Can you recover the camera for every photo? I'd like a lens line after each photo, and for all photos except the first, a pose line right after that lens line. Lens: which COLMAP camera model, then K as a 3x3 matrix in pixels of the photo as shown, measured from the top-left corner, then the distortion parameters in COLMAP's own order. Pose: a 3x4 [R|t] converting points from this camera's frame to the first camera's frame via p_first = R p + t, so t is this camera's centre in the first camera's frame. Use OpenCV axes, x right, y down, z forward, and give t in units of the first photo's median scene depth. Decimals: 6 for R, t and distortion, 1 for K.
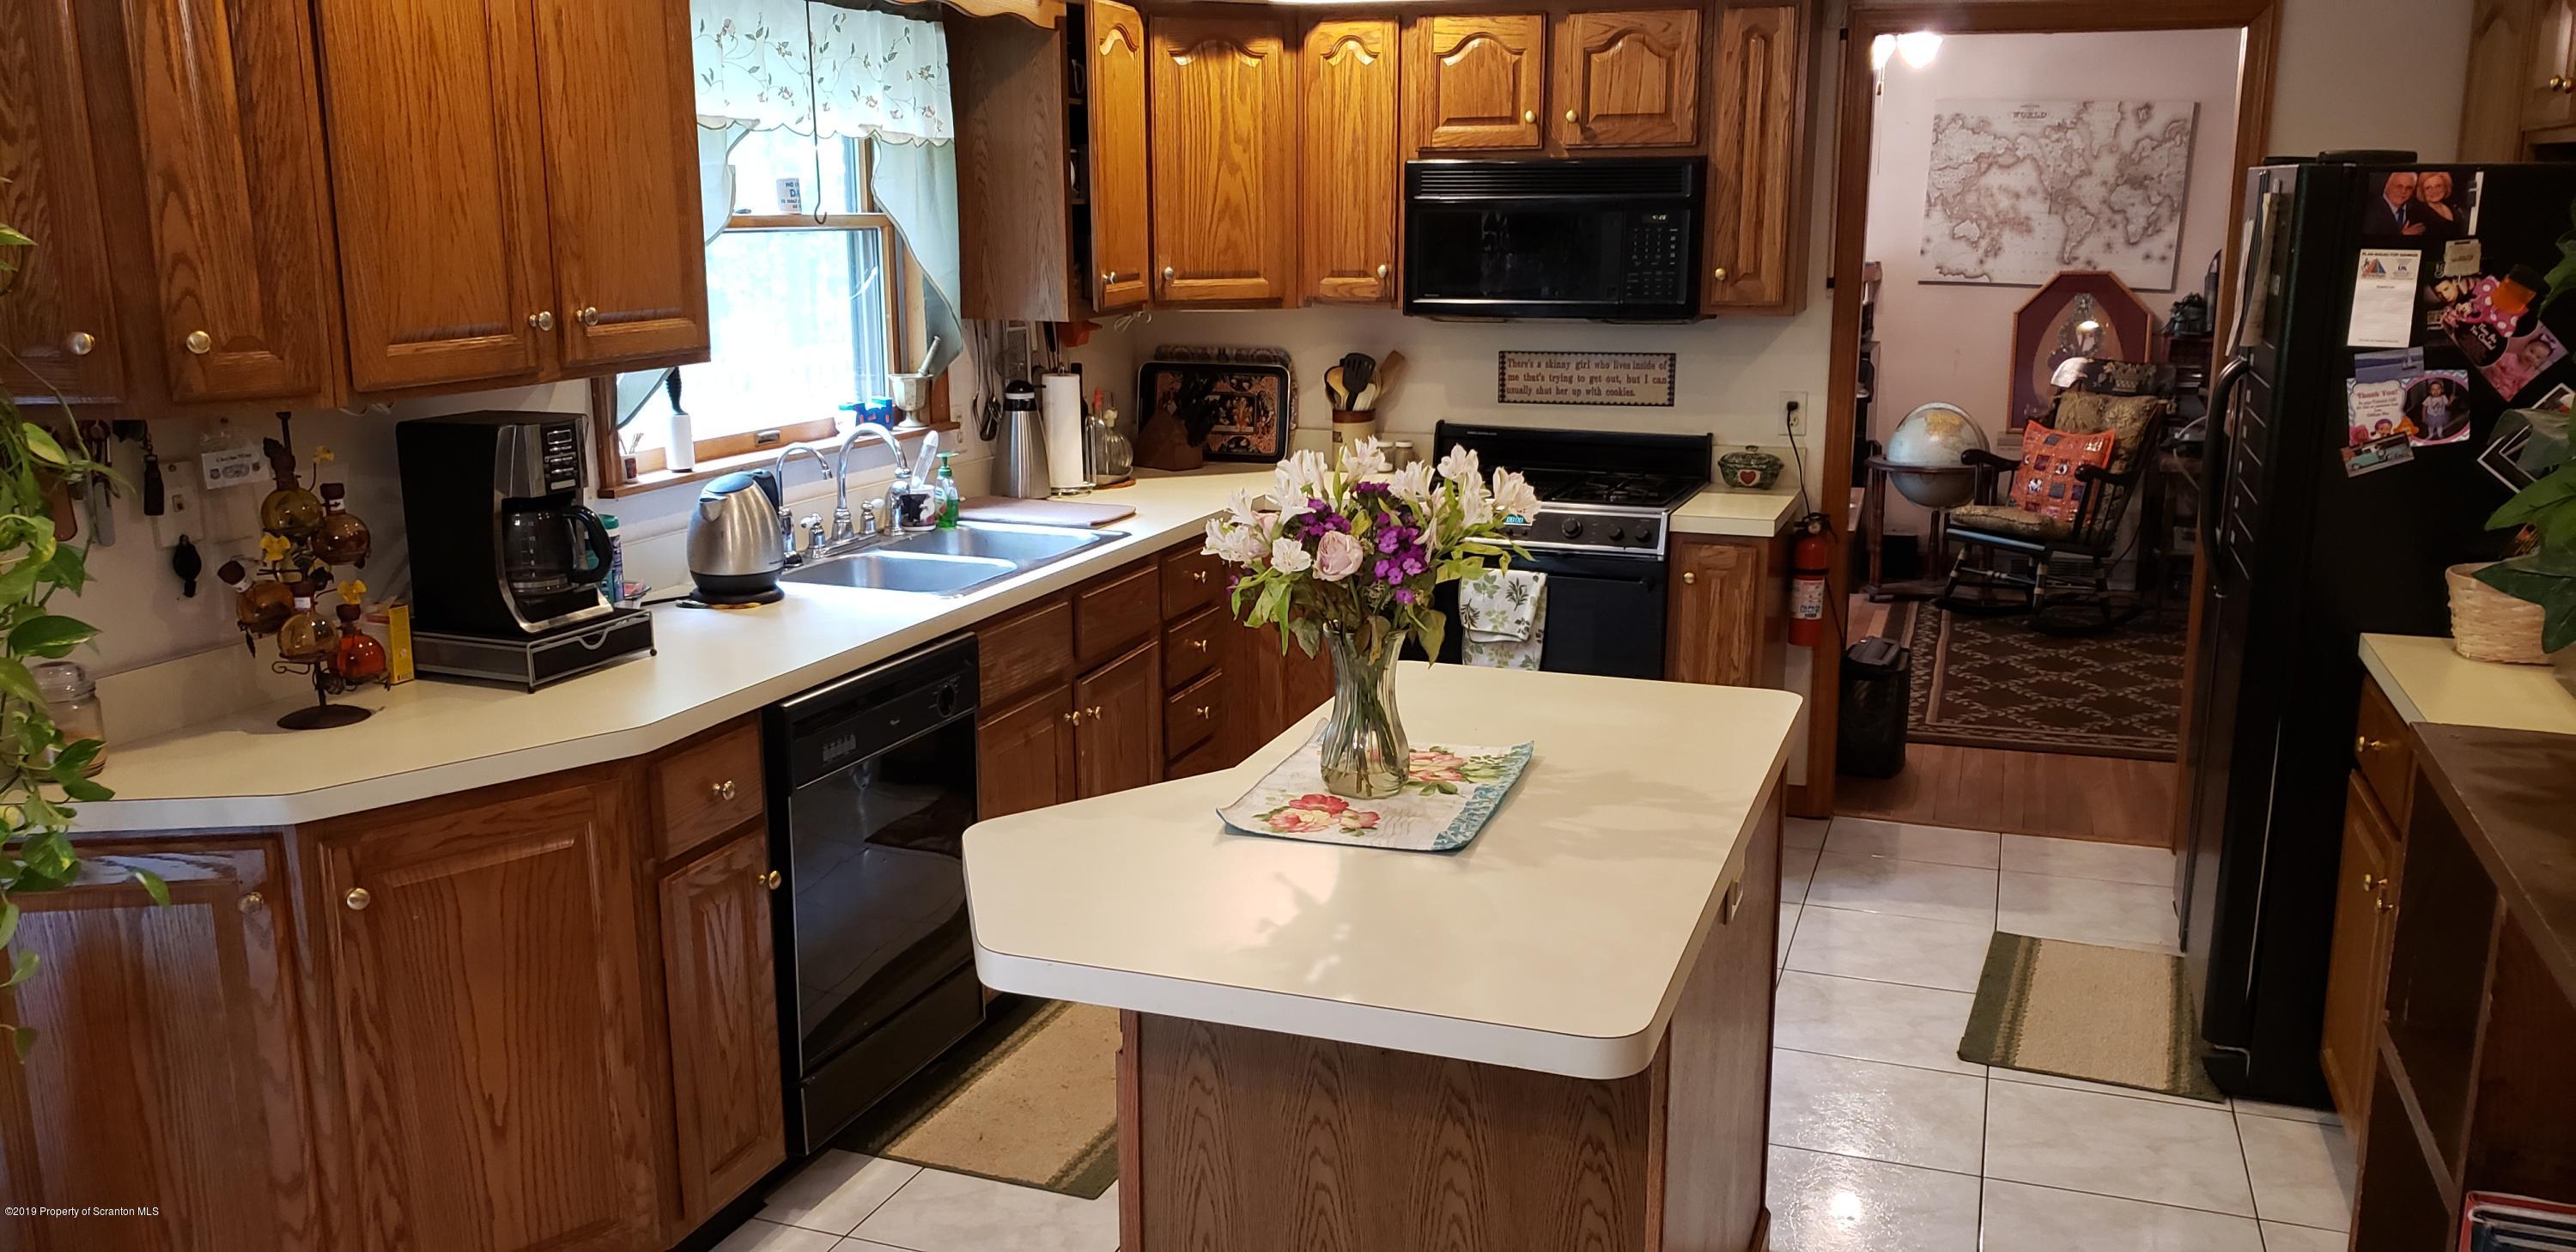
lens RADIAL K [[1982.6, 0, 1277.3], [0, 1982.6, 676.3], [0, 0, 1]] dist [0.026601, -0.052117]
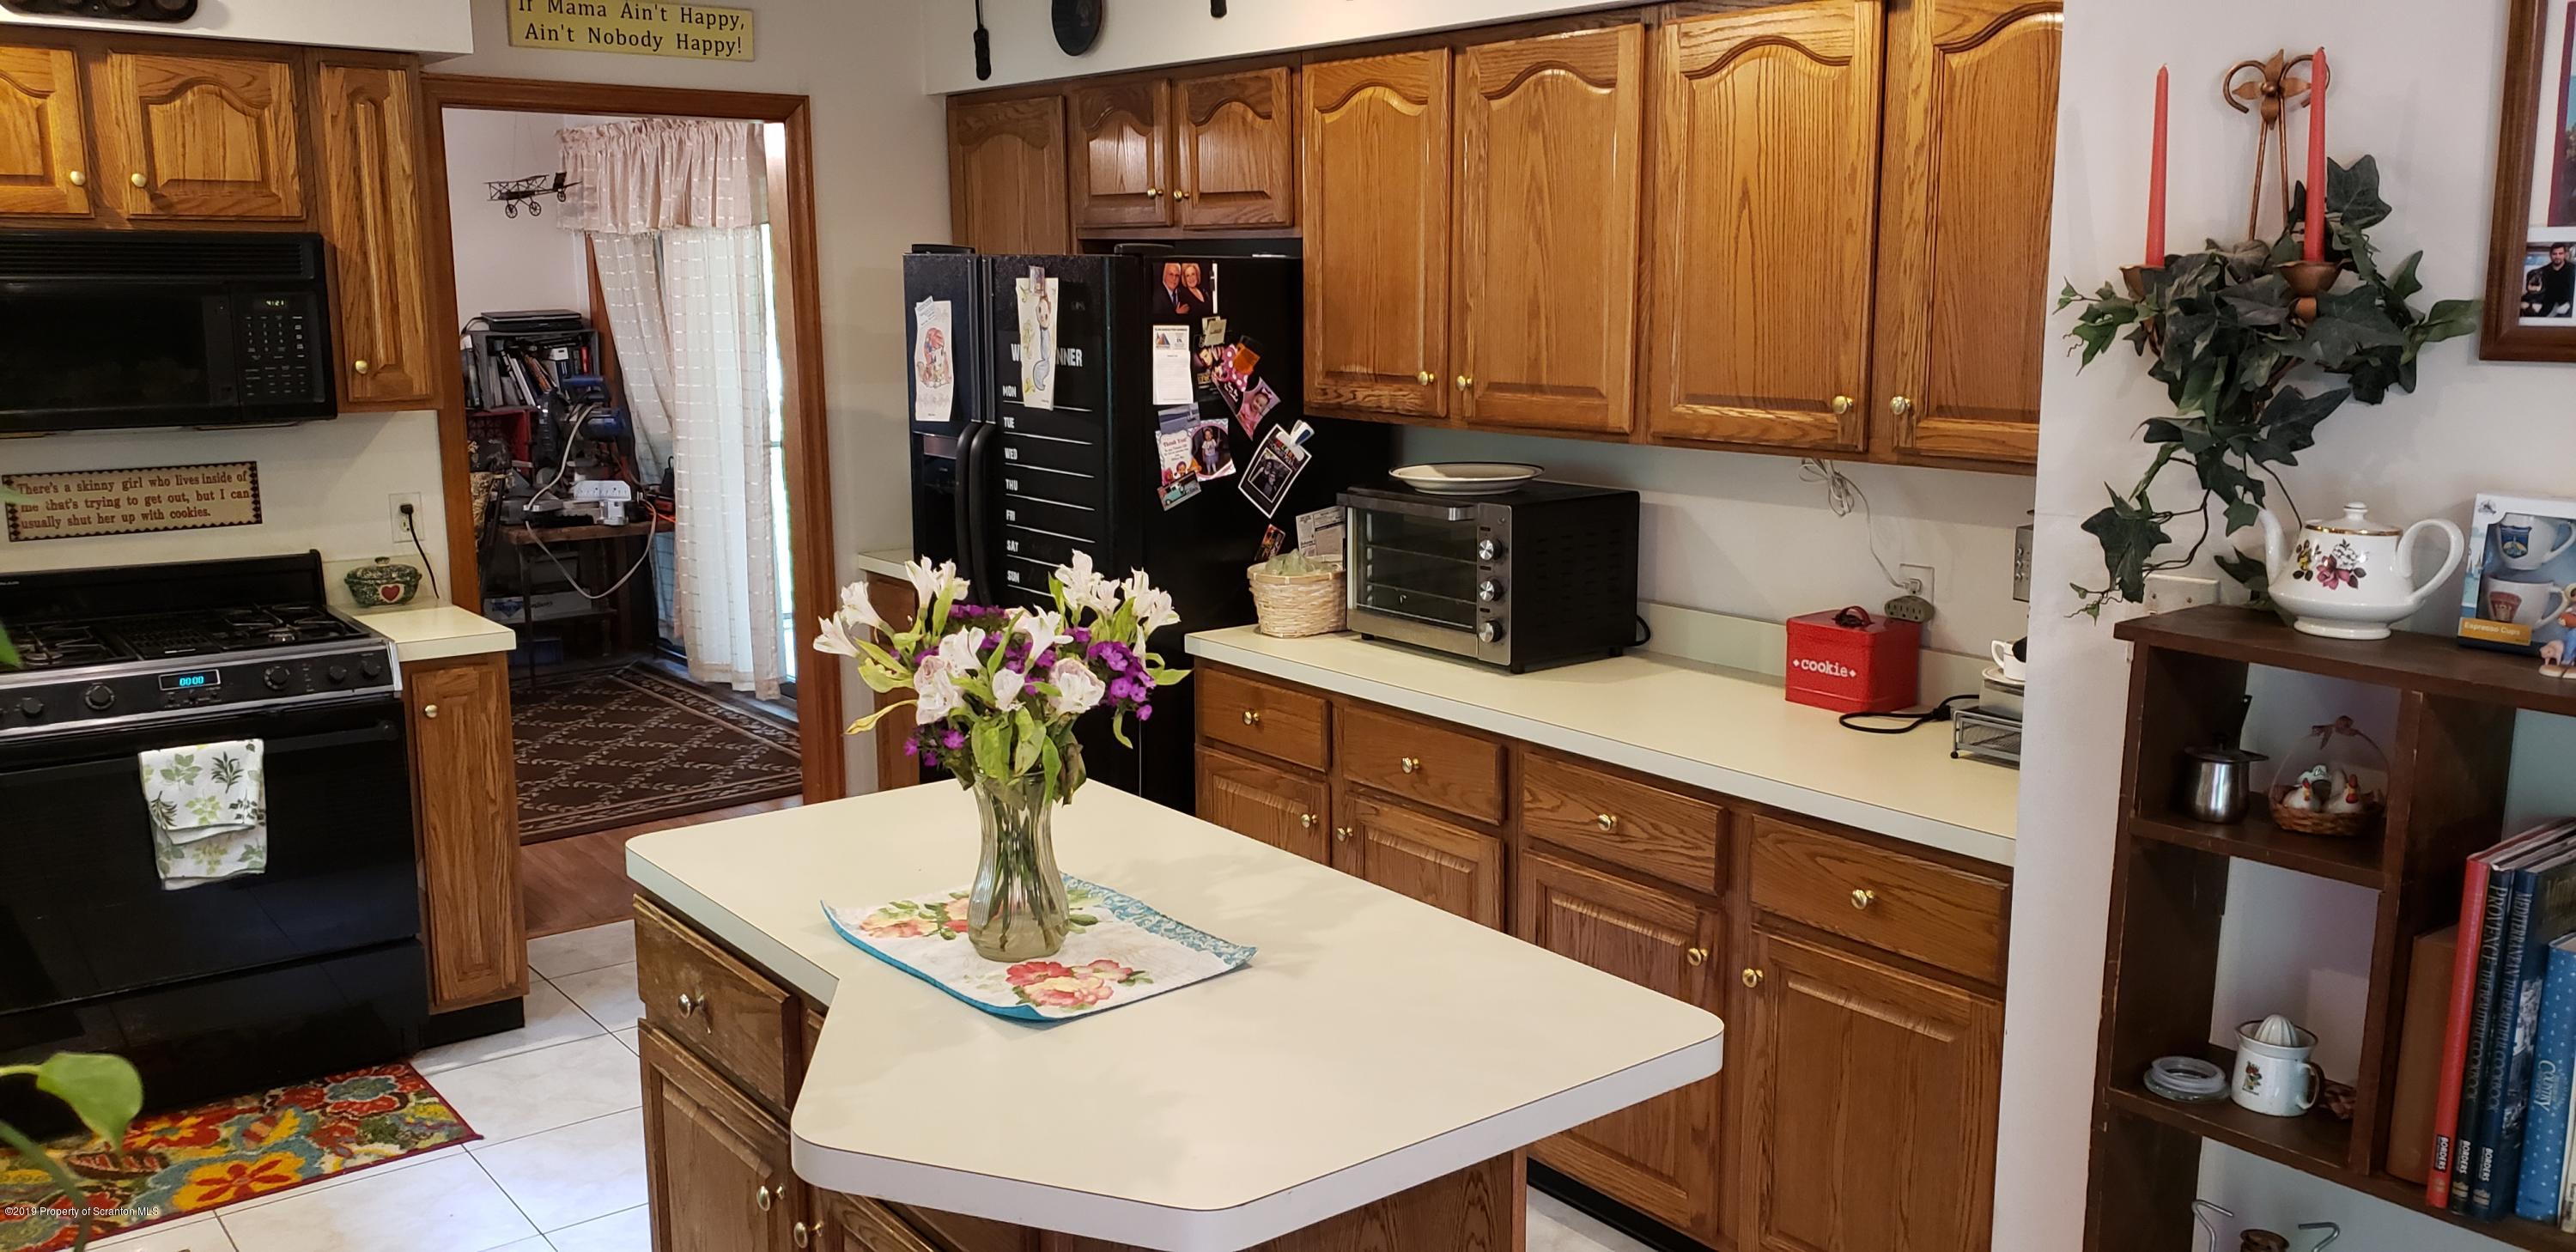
lens RADIAL K [[1982.6, 0, 1293.1], [0, 1982.6, 622.7], [0, 0, 1]] dist [0.026601, -0.052117]
pose [[0.509823, -0.145725, 0.847847, -0.330001], [0.197388, 0.979070, 0.049587, -0.055501], [-0.837328, 0.142074, 0.527917, 0.215964]]
